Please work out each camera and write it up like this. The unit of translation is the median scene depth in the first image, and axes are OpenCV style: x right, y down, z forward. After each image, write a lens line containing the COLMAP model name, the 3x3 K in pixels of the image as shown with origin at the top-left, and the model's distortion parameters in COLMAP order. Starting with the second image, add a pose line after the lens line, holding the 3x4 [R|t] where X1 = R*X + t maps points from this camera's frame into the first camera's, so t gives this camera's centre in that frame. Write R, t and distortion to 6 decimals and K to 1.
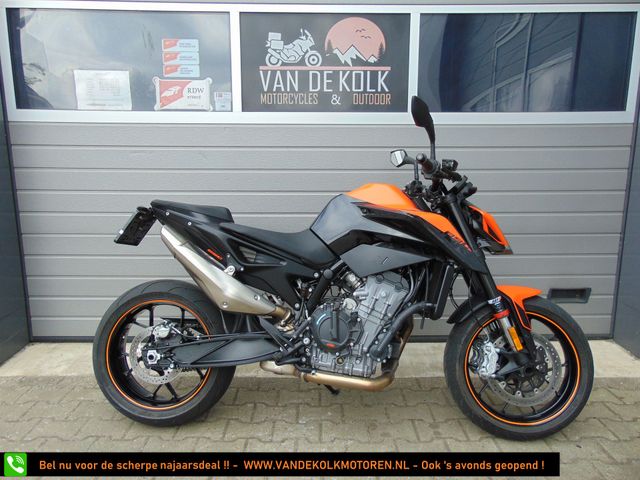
lens RADIAL K [[479.8, 0, 318.5], [0, 479.8, 240.3], [0, 0, 1]] dist [-0.020812, 0.061393]
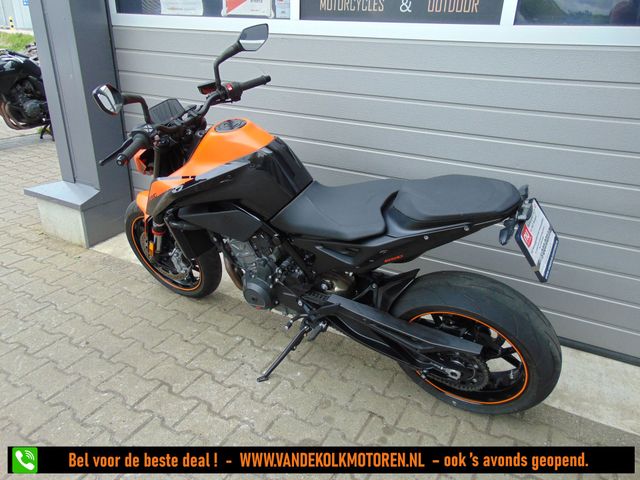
lens RADIAL K [[479.8, 0, 318.5], [0, 479.8, 240.3], [0, 0, 1]] dist [-0.020812, 0.061393]
pose [[0.875653, 0.218445, -0.430713, 0.338941], [-0.117799, 0.961527, 0.248171, -0.107416], [0.468354, -0.166574, 0.867697, 0.205524]]
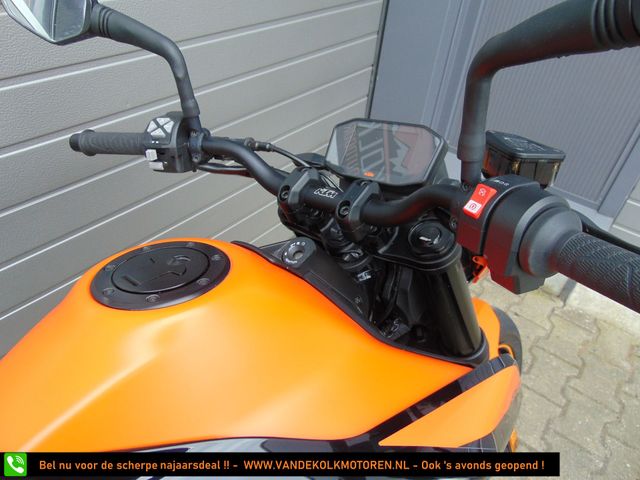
lens RADIAL K [[479.8, 0, 318.5], [0, 479.8, 240.3], [0, 0, 1]] dist [-0.020812, 0.061393]
pose [[0.617380, -0.445823, 0.648139, 0.034853], [0.054529, 0.846178, 0.530103, -0.182019], [-0.784773, -0.291933, 0.546723, 0.673760]]
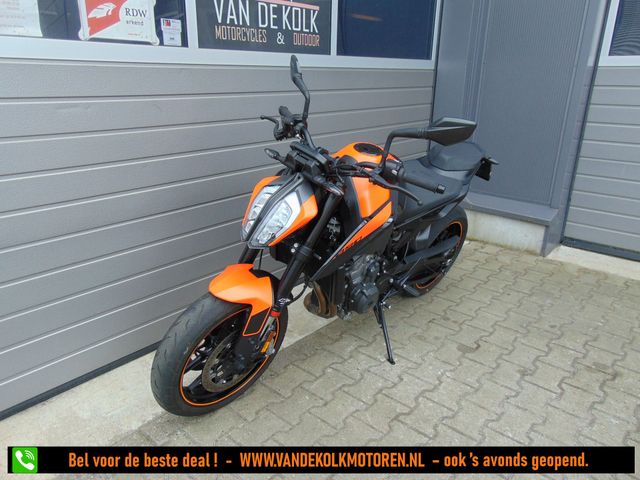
lens RADIAL K [[479.8, 0, 318.5], [0, 479.8, 240.3], [0, 0, 1]] dist [-0.020812, 0.061393]
pose [[0.657638, -0.244507, 0.712550, -0.684763], [0.120551, 0.967830, 0.220845, -0.116897], [-0.743626, -0.059337, 0.665958, 0.322207]]
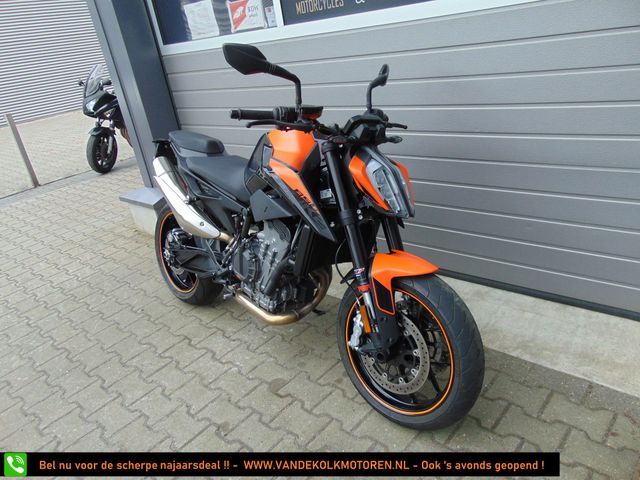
lens RADIAL K [[479.8, 0, 318.5], [0, 479.8, 240.3], [0, 0, 1]] dist [-0.020812, 0.061393]
pose [[0.733660, 0.174348, -0.656769, 0.637849], [0.028617, 0.957739, 0.286212, -0.128776], [0.678914, -0.228777, 0.697665, 0.263666]]
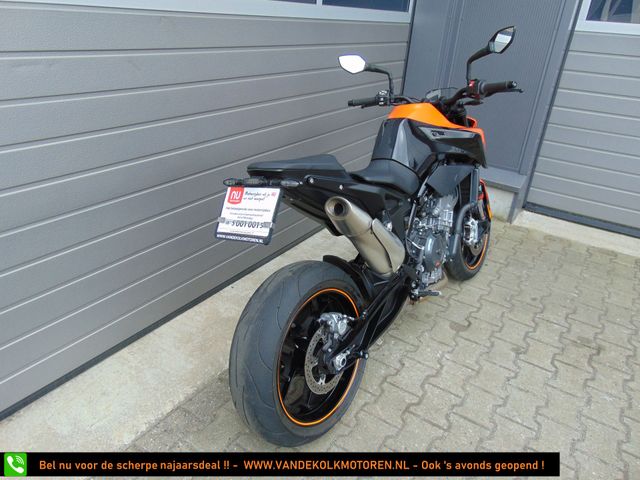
lens RADIAL K [[479.8, 0, 318.5], [0, 479.8, 240.3], [0, 0, 1]] dist [-0.020812, 0.061393]
pose [[0.544519, -0.330854, 0.770736, -0.686907], [0.079213, 0.935091, 0.345443, -0.168198], [-0.834999, -0.127048, 0.535383, 0.467774]]
